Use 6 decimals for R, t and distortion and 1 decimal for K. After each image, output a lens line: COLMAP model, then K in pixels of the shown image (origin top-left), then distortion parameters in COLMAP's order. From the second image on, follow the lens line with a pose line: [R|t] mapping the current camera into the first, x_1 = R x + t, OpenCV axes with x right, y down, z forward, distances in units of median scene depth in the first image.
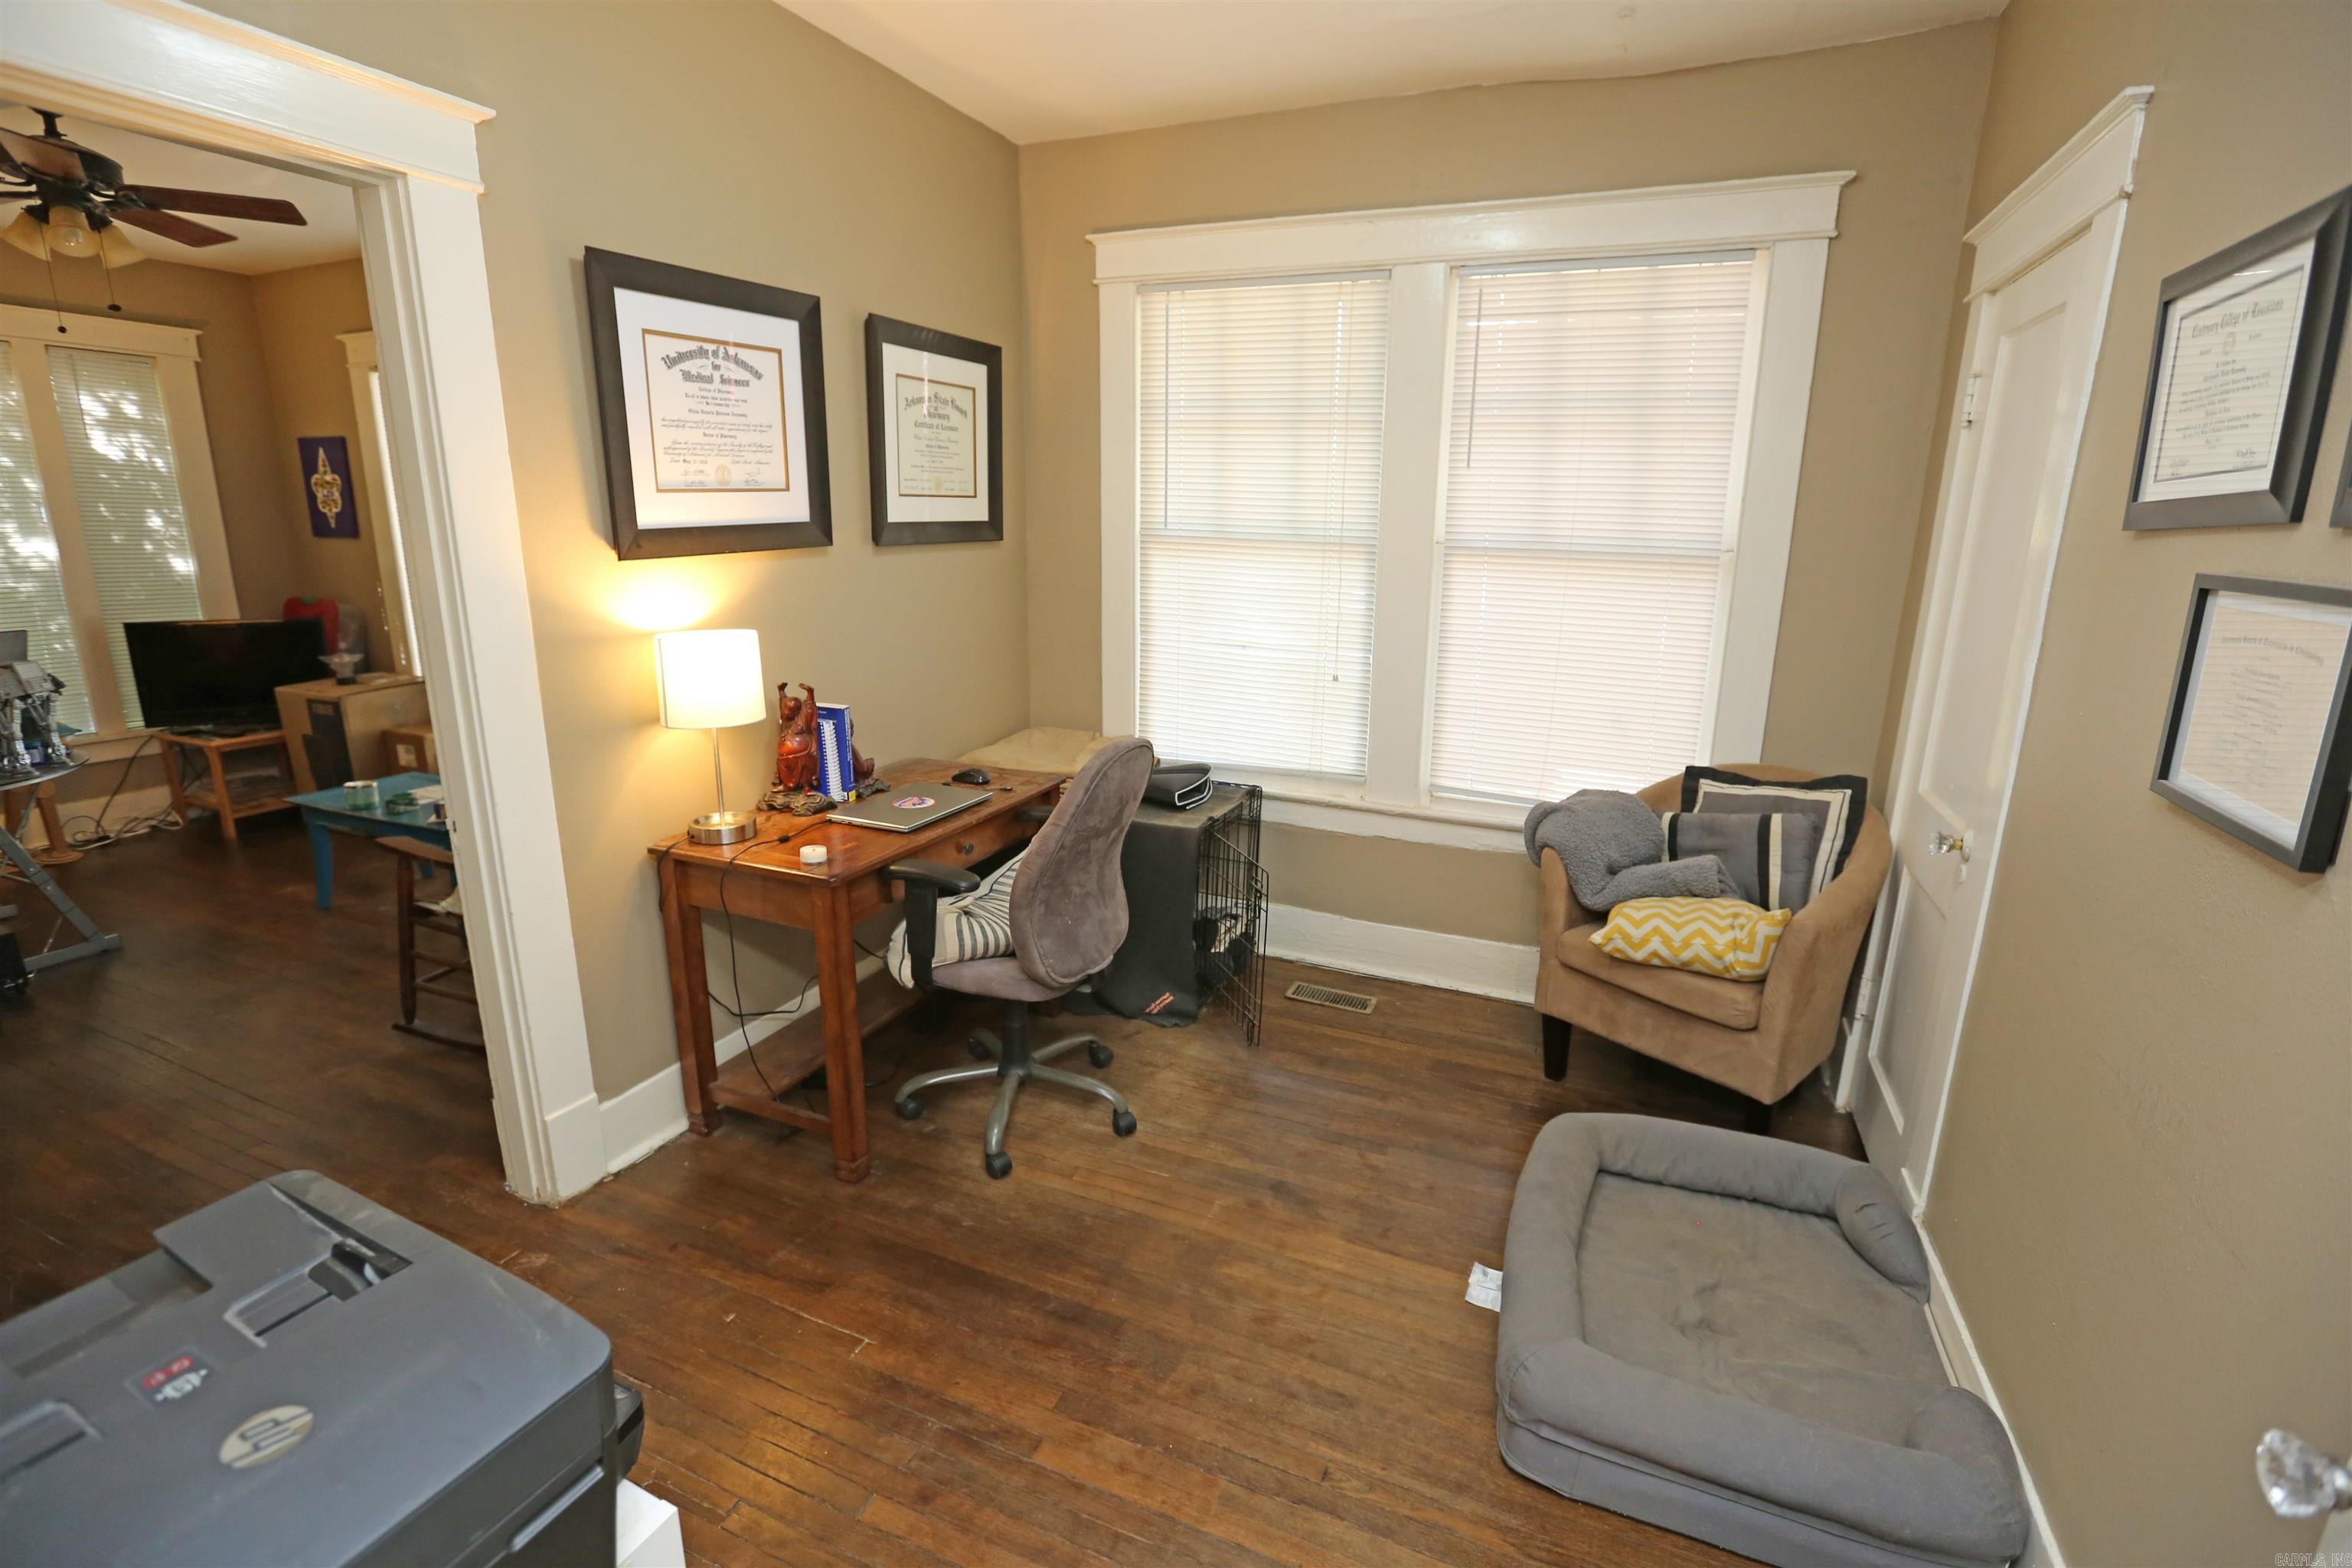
lens RADIAL K [[1072.2, 0, 1173.5], [0, 1072.2, 779.2], [0, 0, 1]] dist [-0.022220, 0.002745]
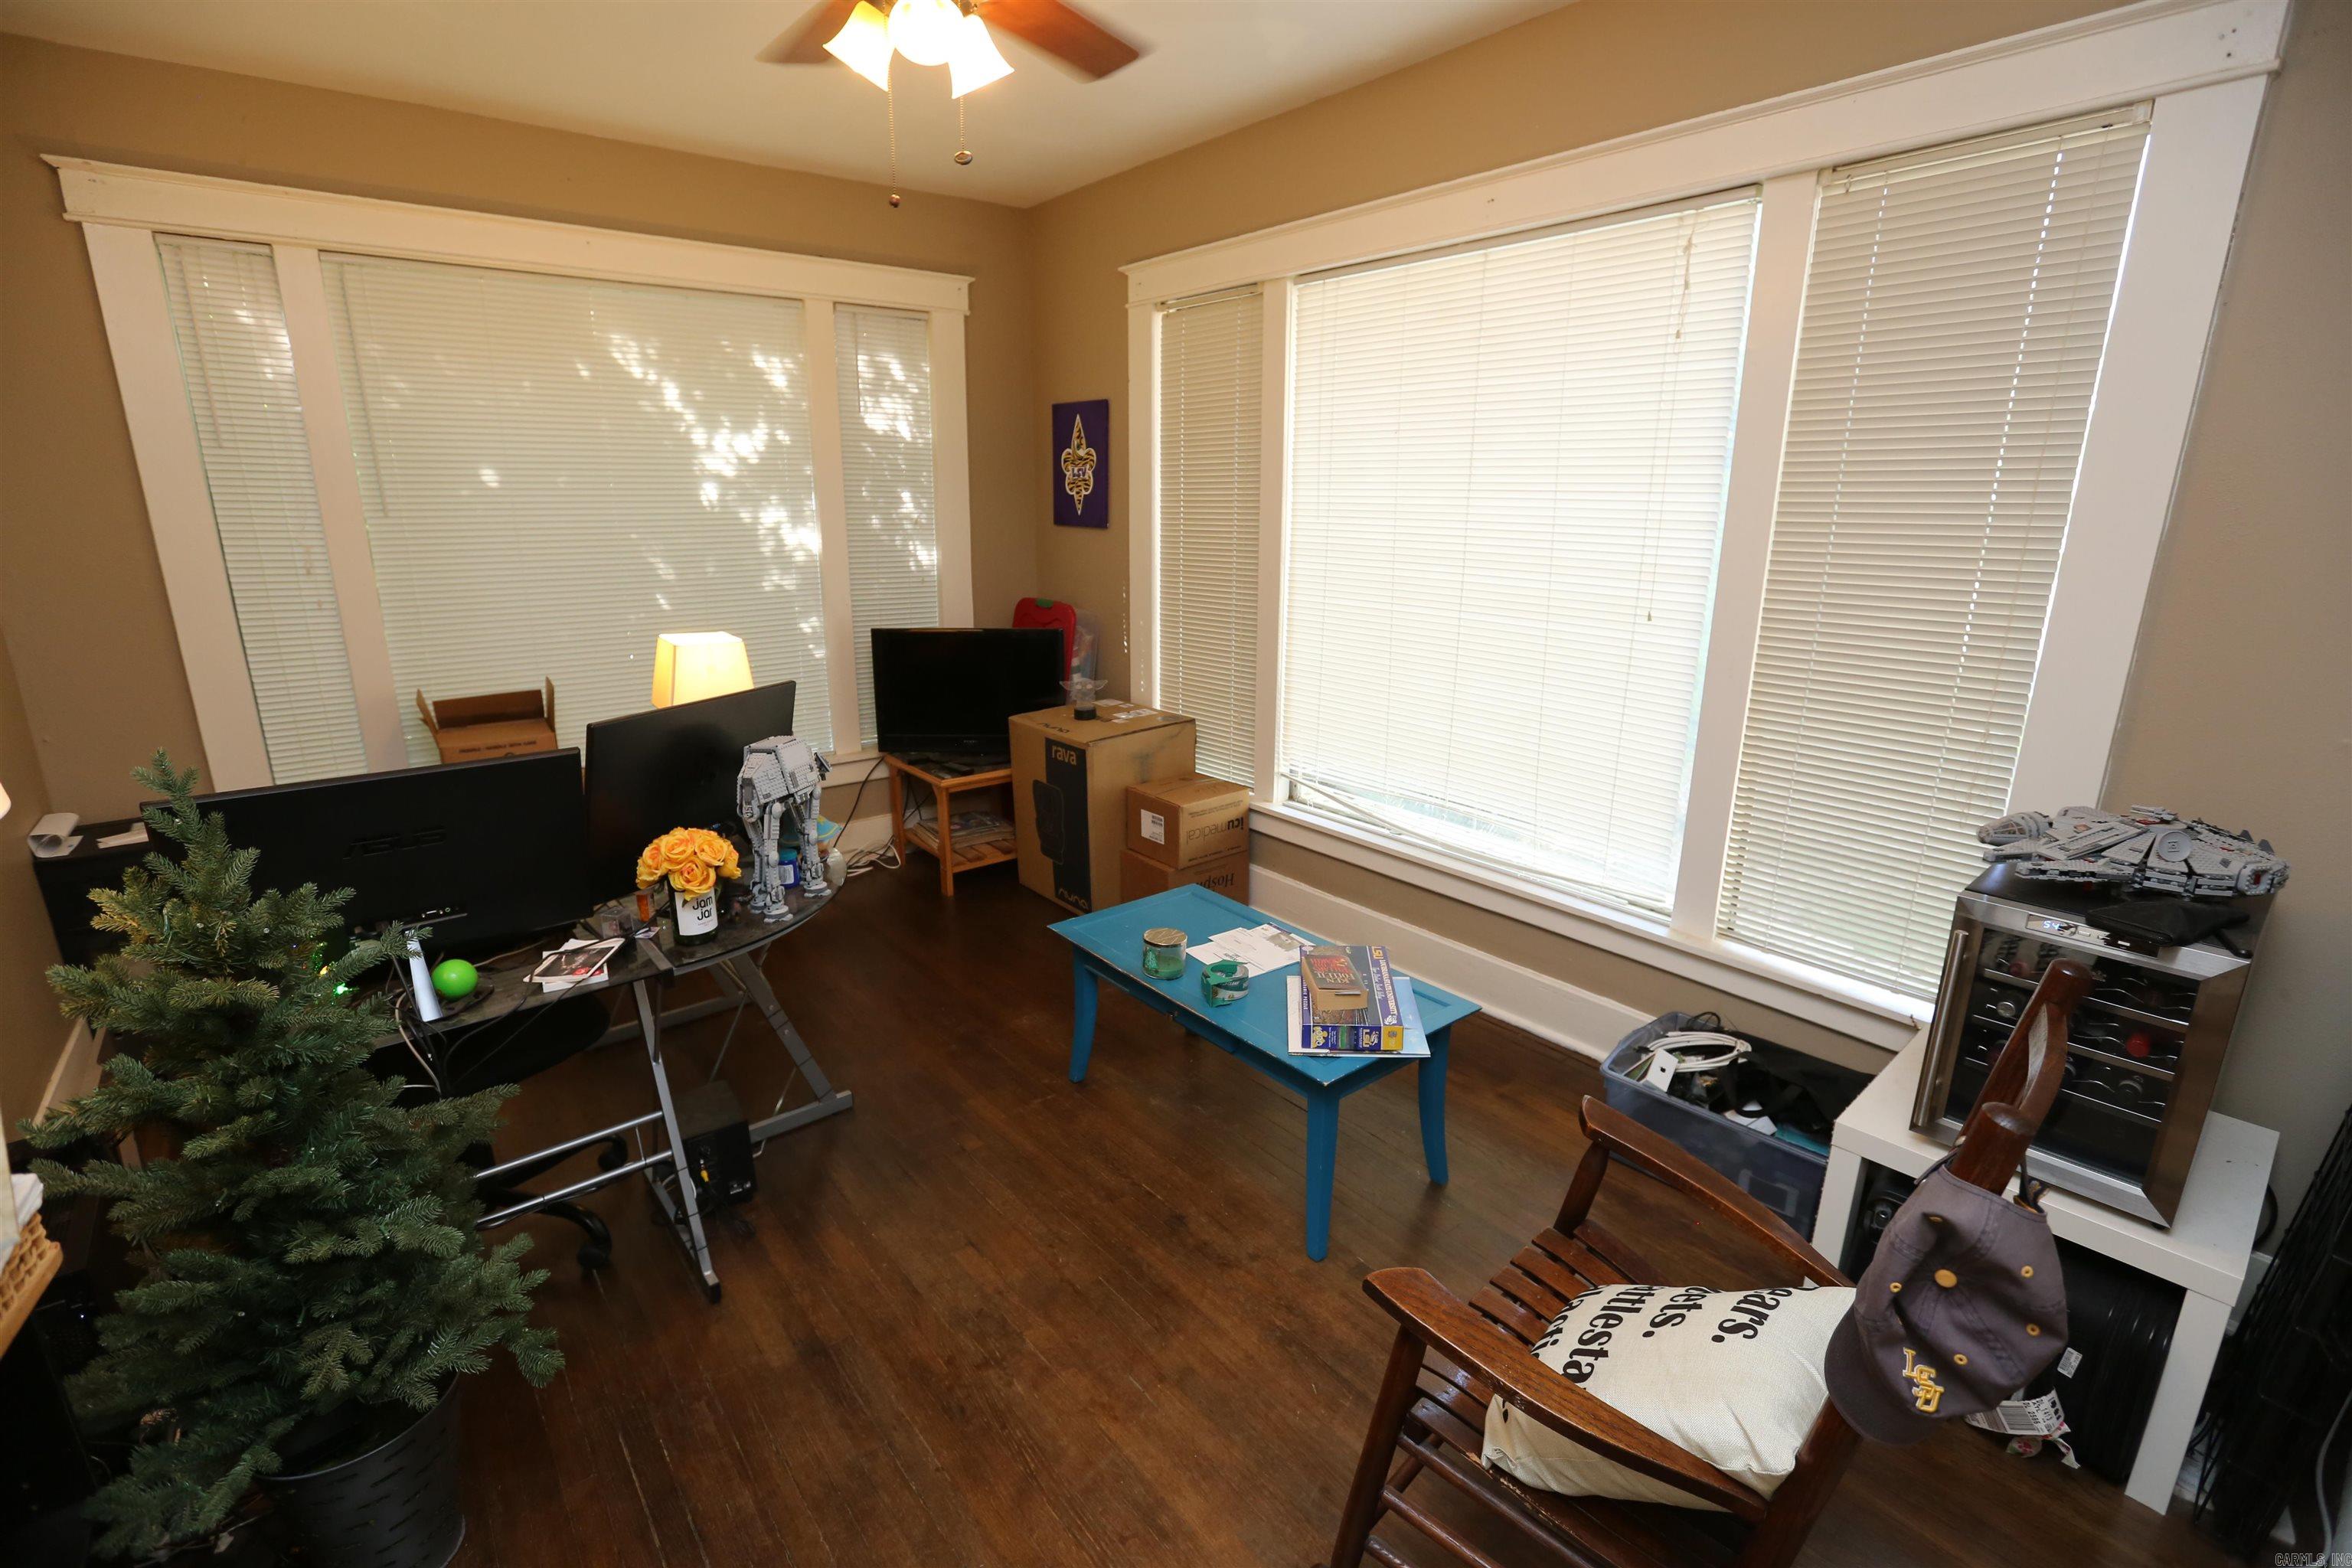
lens RADIAL K [[1072.2, 0, 1180.1], [0, 1072.2, 782.6], [0, 0, 1]] dist [-0.022220, 0.002745]
pose [[0.892673, 0.121151, -0.434116, -0.371018], [-0.107800, 0.992631, 0.055349, -0.094799], [0.437623, -0.002611, 0.899155, 0.319857]]
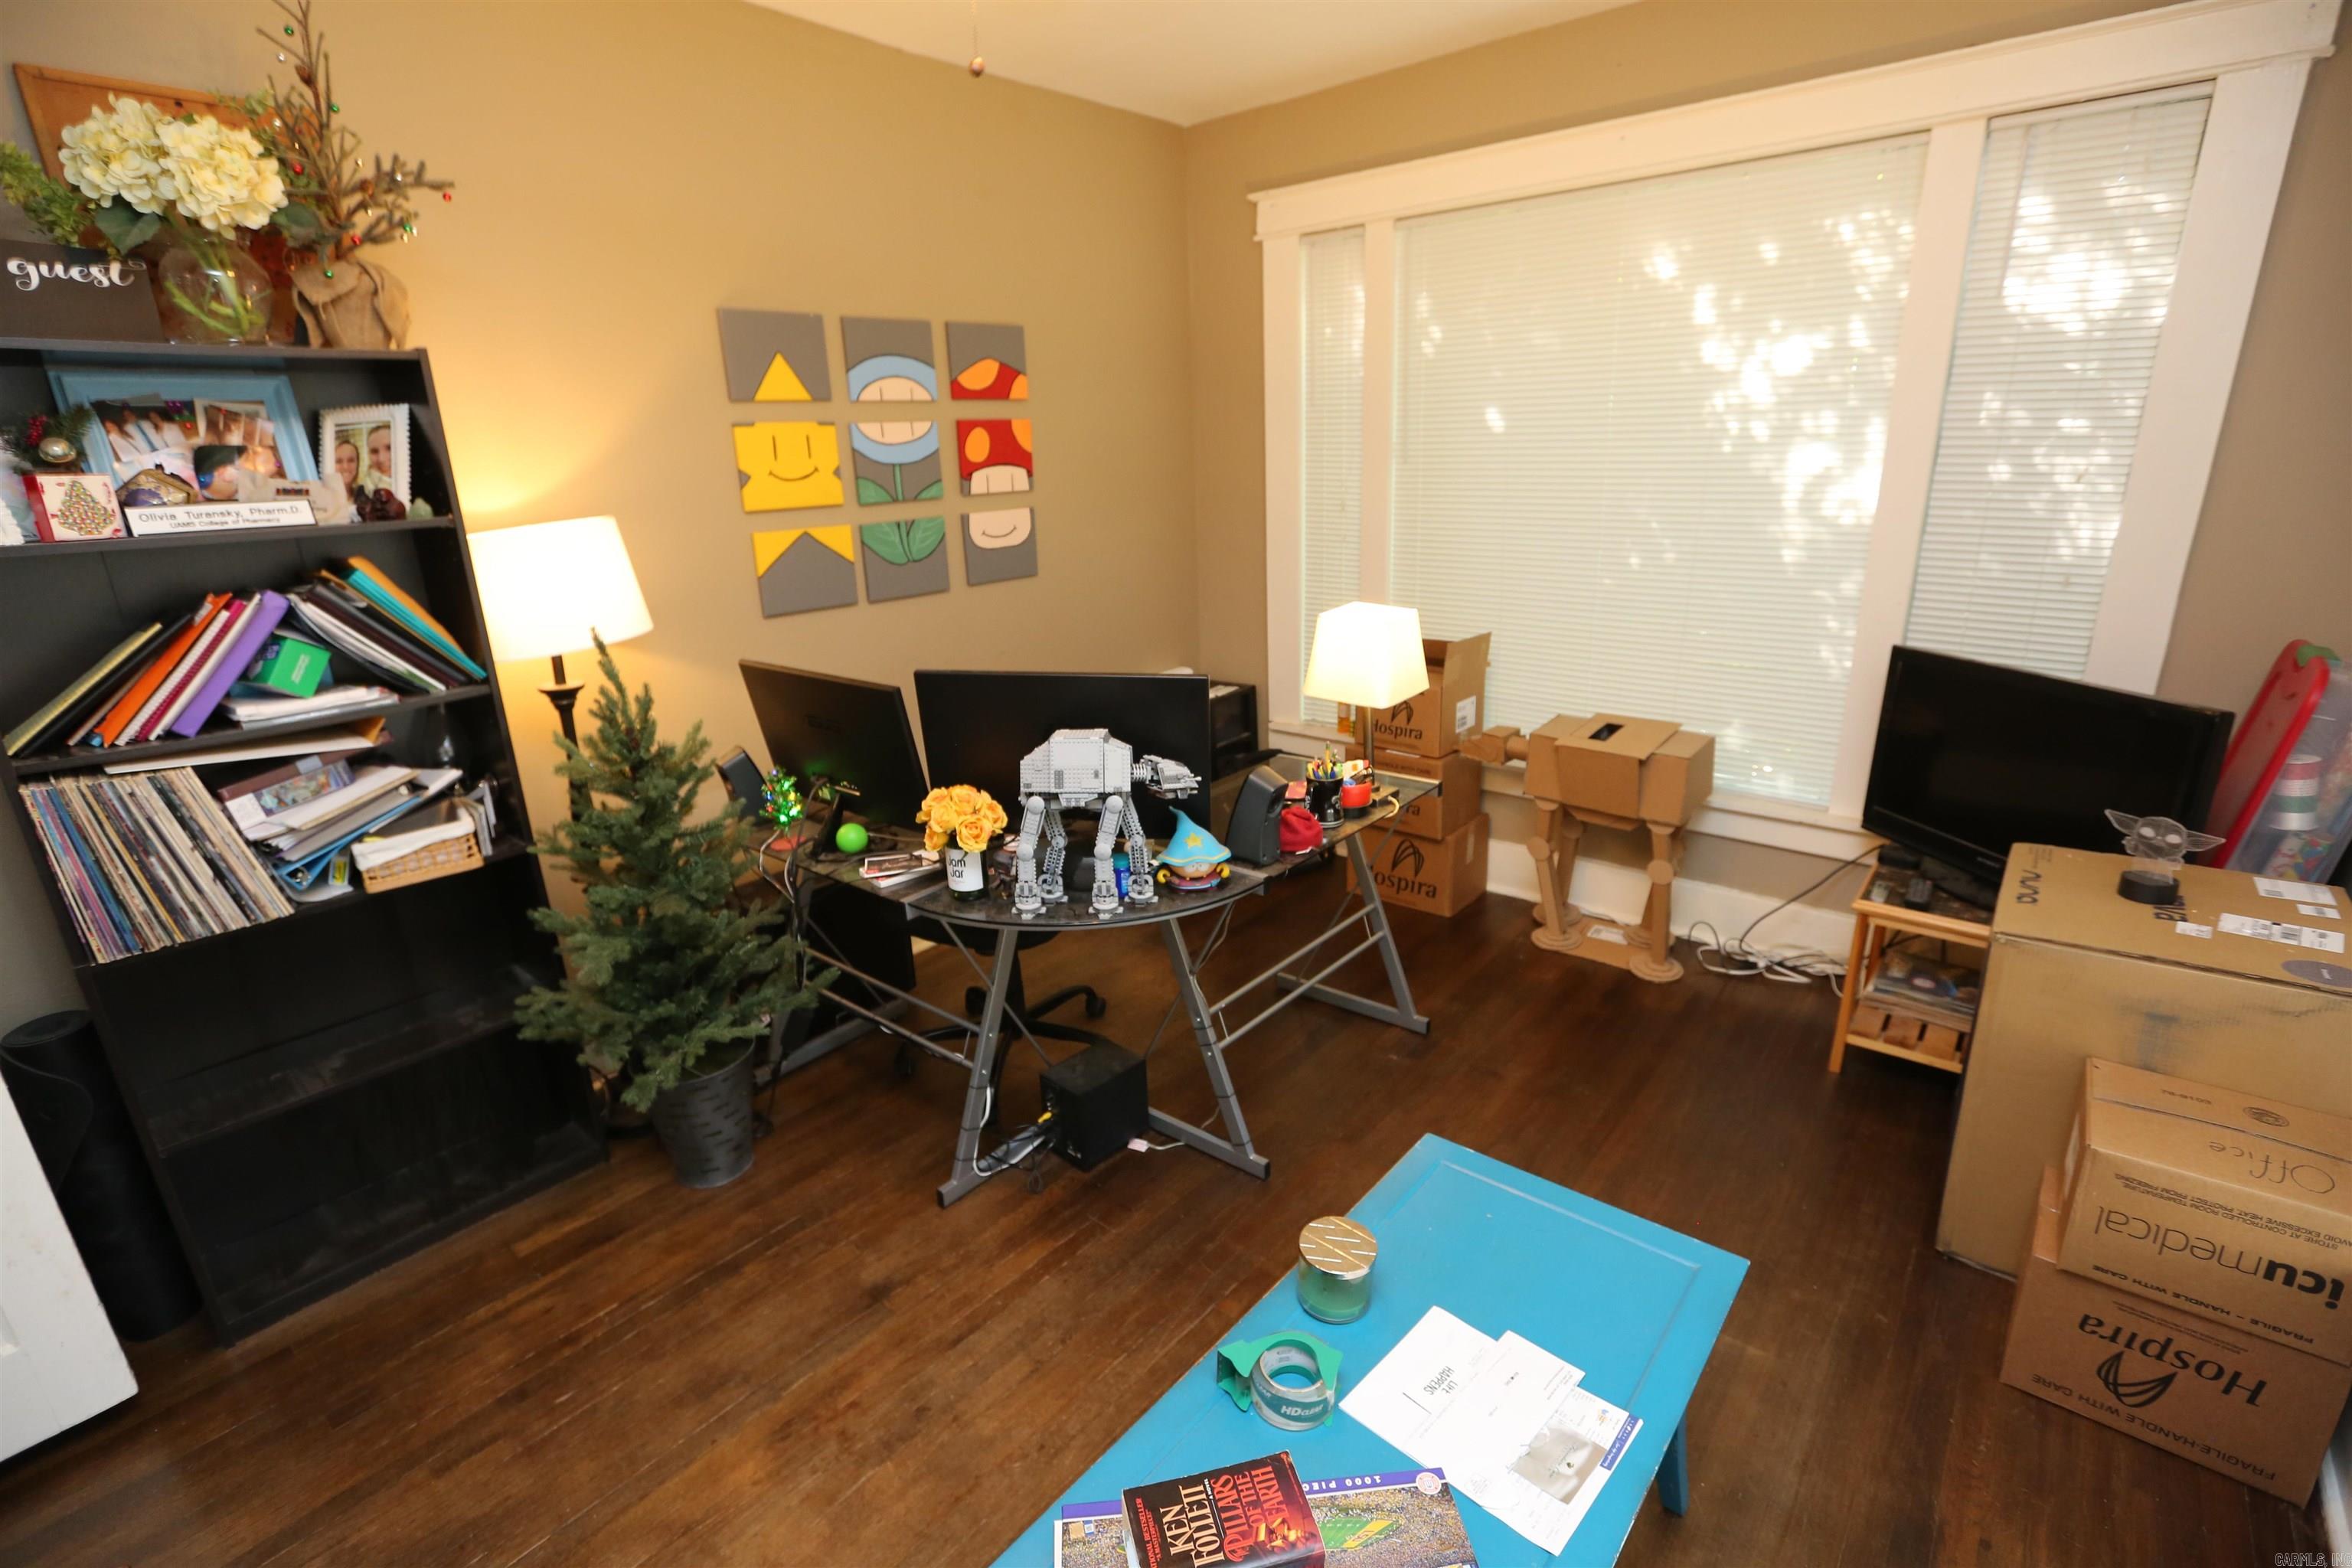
lens RADIAL K [[1072.2, 0, 1174.2], [0, 1072.2, 785.6], [0, 0, 1]] dist [-0.022220, 0.002745]
pose [[-0.285988, 0.302957, -0.909081, -0.354741], [-0.188610, 0.912349, 0.363381, -0.198160], [0.939488, 0.275384, -0.203780, 0.743025]]
